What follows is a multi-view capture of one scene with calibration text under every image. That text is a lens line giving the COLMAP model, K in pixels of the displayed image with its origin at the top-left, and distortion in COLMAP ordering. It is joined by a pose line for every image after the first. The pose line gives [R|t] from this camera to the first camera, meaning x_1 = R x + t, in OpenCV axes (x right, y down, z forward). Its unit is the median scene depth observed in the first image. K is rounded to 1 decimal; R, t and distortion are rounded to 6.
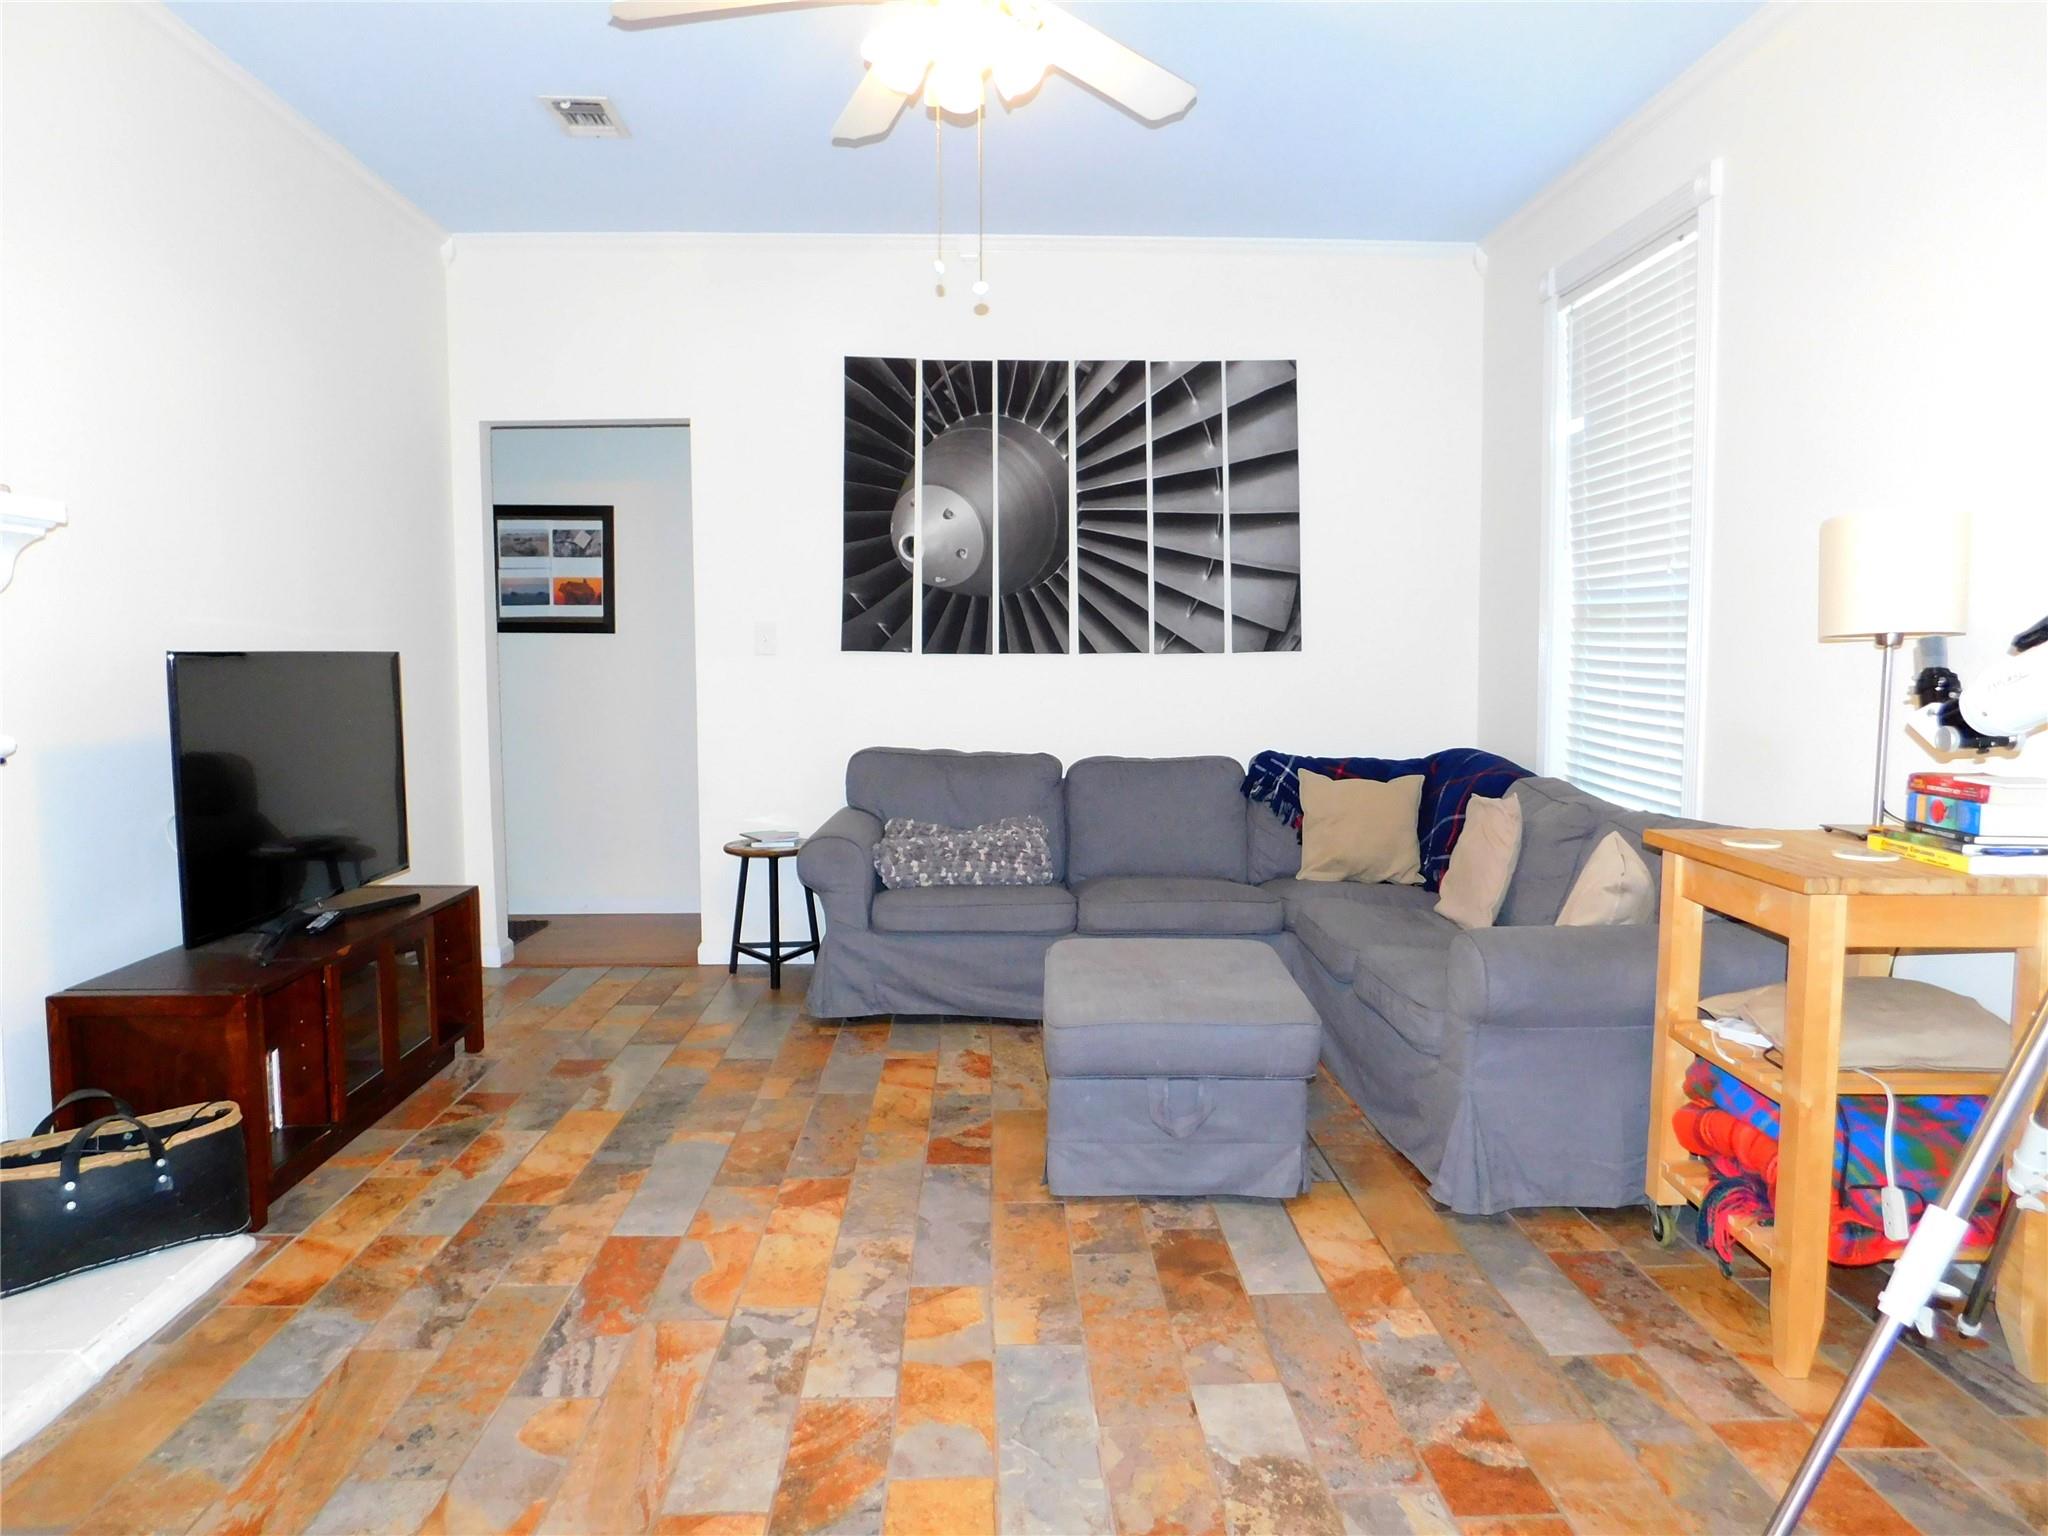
lens RADIAL K [[1336.1, 0, 1024.0], [0, 1336.1, 768.0], [0, 0, 1]] dist [-0.035303, 0.001582]
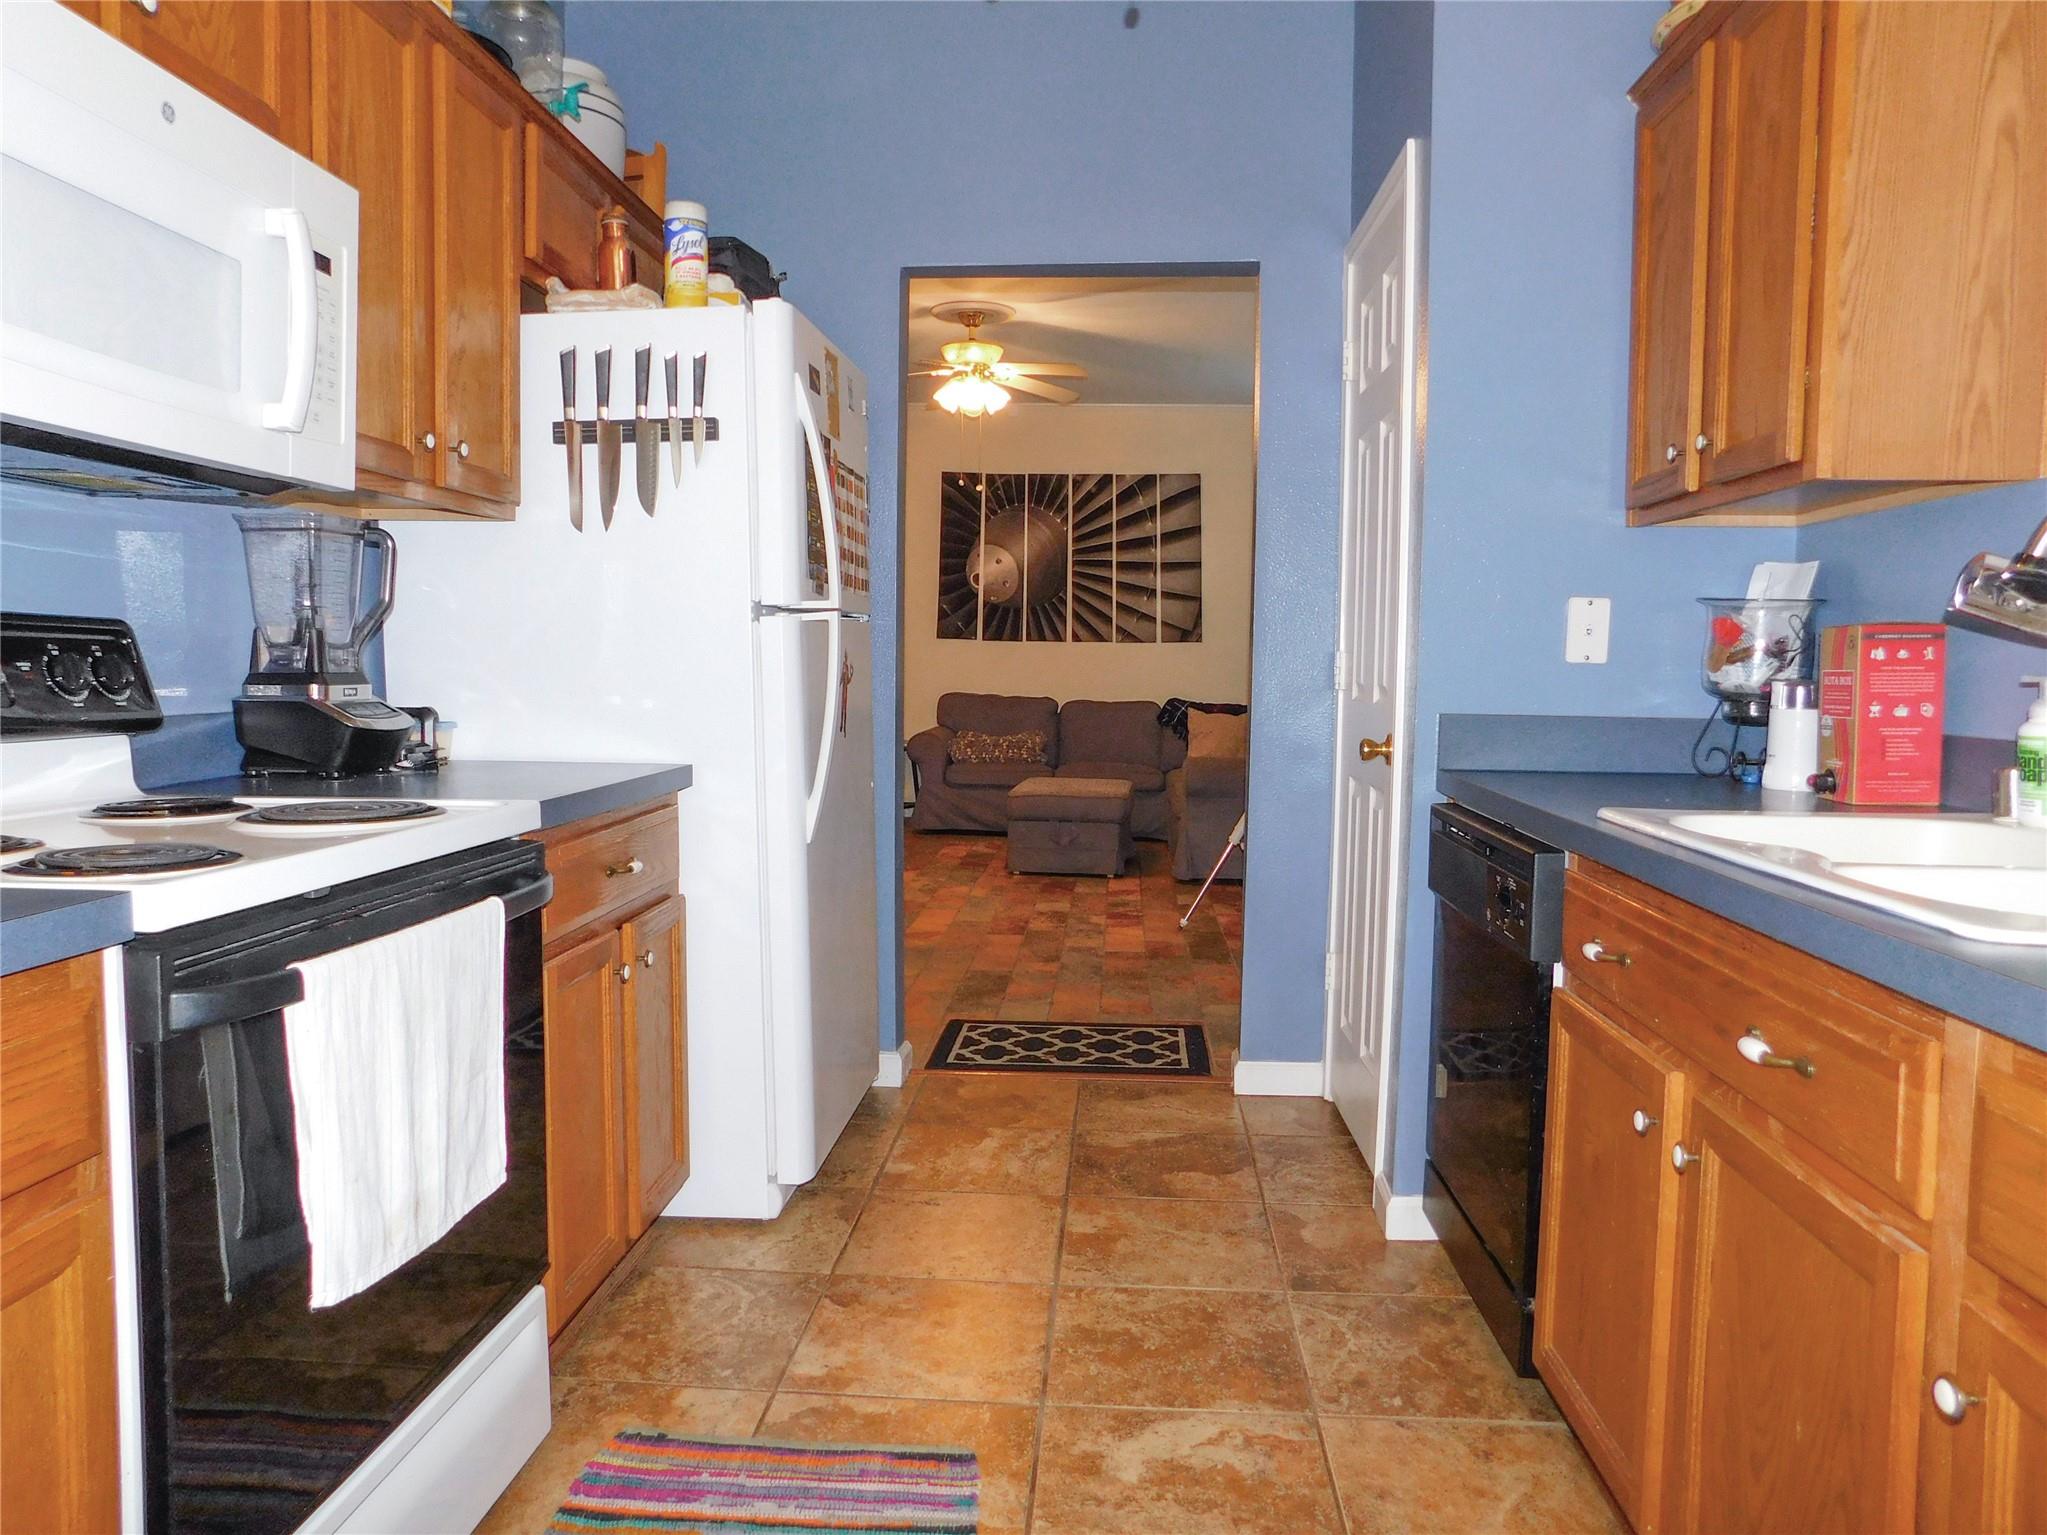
lens RADIAL K [[1335.5, 0, 1023.5], [0, 1335.5, 767.5], [0, 0, 1]] dist [-0.035303, 0.001582]
pose [[0.995081, 0.023399, -0.096263, 0.150475], [-0.023565, 0.999722, -0.000591, 0.080598], [0.096222, 0.002857, 0.995356, -0.738863]]
